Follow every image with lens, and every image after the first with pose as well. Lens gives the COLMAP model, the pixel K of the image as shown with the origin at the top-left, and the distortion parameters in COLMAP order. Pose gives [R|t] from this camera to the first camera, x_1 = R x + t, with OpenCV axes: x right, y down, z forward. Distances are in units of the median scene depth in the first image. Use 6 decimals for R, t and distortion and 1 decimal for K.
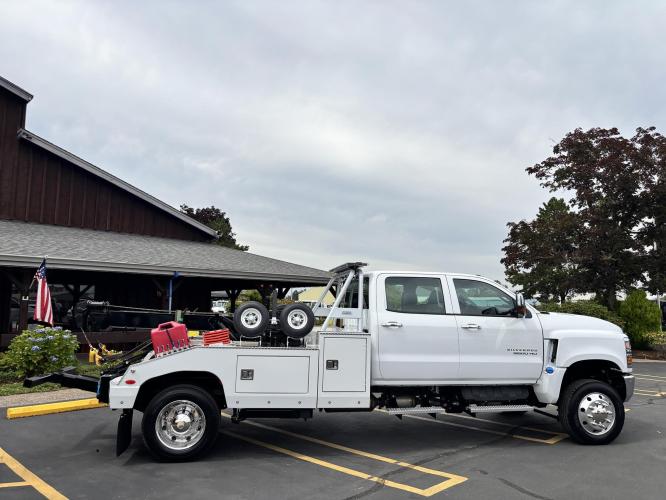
lens RADIAL K [[505.5, 0, 331.3], [0, 505.5, 256.7], [0, 0, 1]] dist [0.014661, -0.004647]
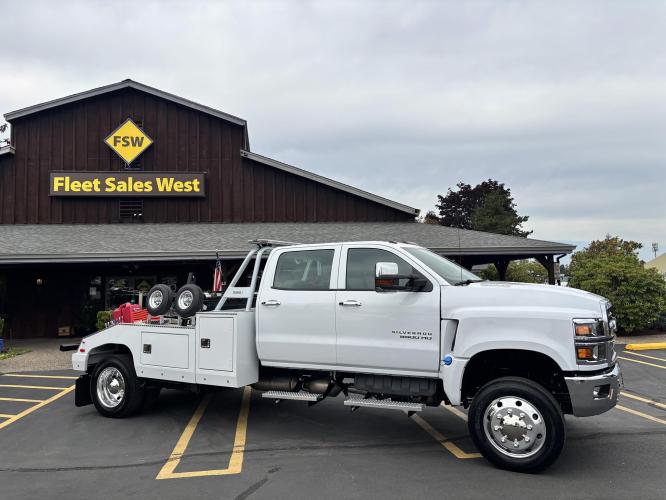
lens RADIAL K [[501.5, 0, 339.1], [0, 501.5, 247.3], [0, 0, 1]] dist [0.016836, -0.001295]
pose [[0.795983, -0.077874, -0.600288, 0.760725], [0.094955, 0.995476, -0.003230, 0.044210], [0.597824, -0.054429, 0.799777, 0.318771]]
